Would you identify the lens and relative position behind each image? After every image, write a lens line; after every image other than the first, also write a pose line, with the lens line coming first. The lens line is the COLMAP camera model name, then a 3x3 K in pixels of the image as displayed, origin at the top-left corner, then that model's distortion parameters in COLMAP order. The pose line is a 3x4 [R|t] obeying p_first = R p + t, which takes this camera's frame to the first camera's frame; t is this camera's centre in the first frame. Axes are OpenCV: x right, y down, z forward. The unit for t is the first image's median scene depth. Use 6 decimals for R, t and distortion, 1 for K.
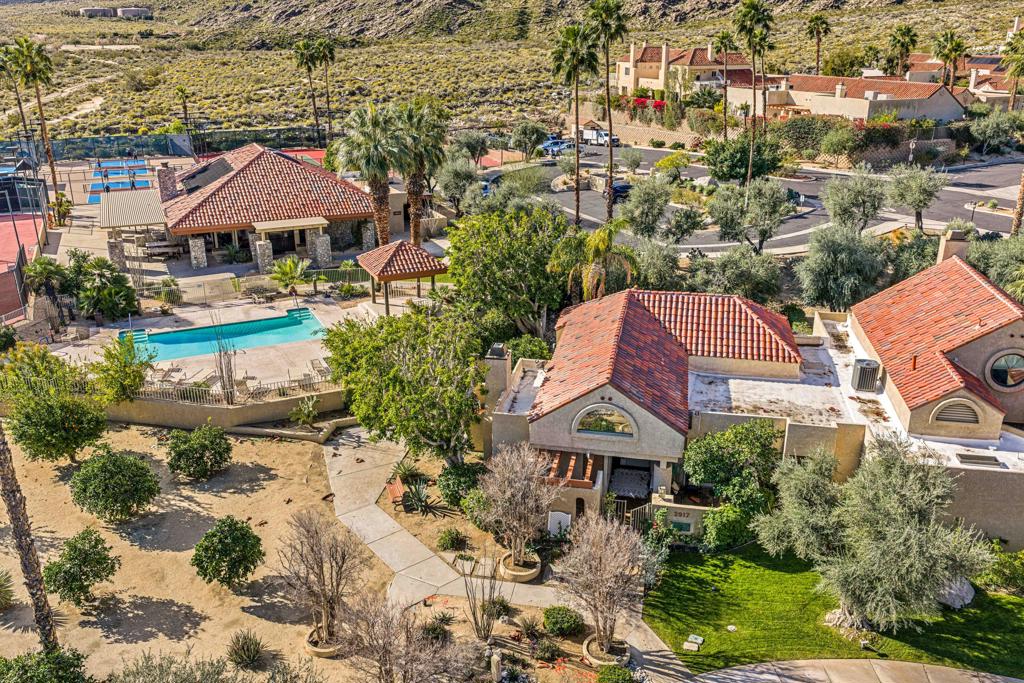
lens RADIAL K [[840.7, 0, 512.0], [0, 840.7, 341.5], [0, 0, 1]] dist [-0.001955, -0.009999]
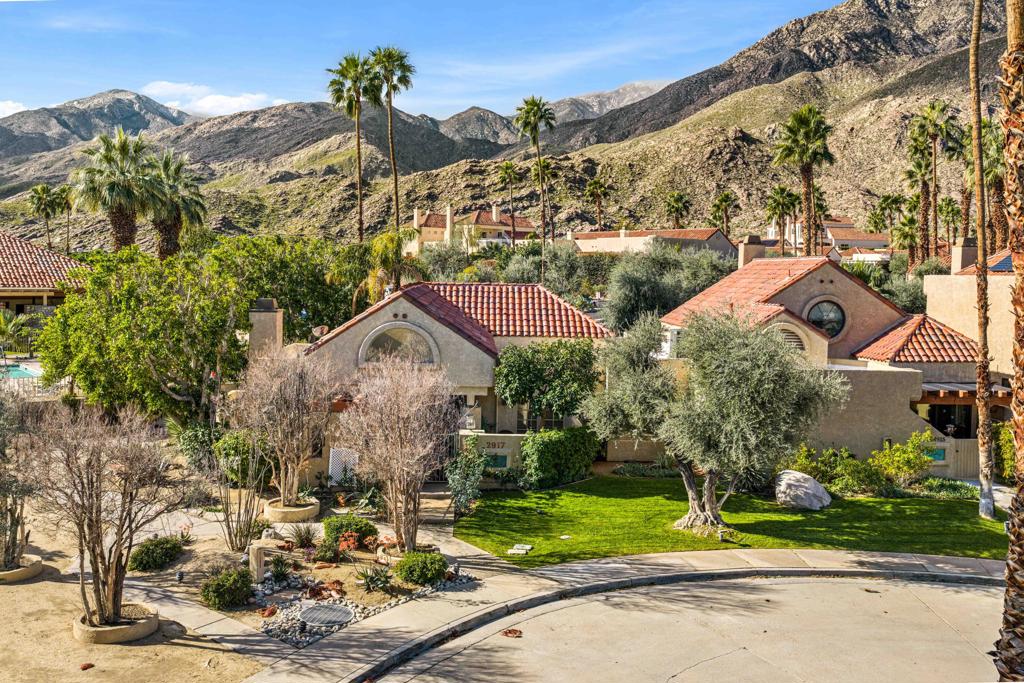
lens RADIAL K [[921.4, 0, 512.0], [0, 921.4, 341.5], [0, 0, 1]] dist [0.013206, -0.024420]
pose [[0.971261, 0.011640, 0.237732, 0.002454], [0.058668, 0.956279, -0.286512, 0.299462], [-0.230673, 0.292226, 0.928113, 0.109316]]
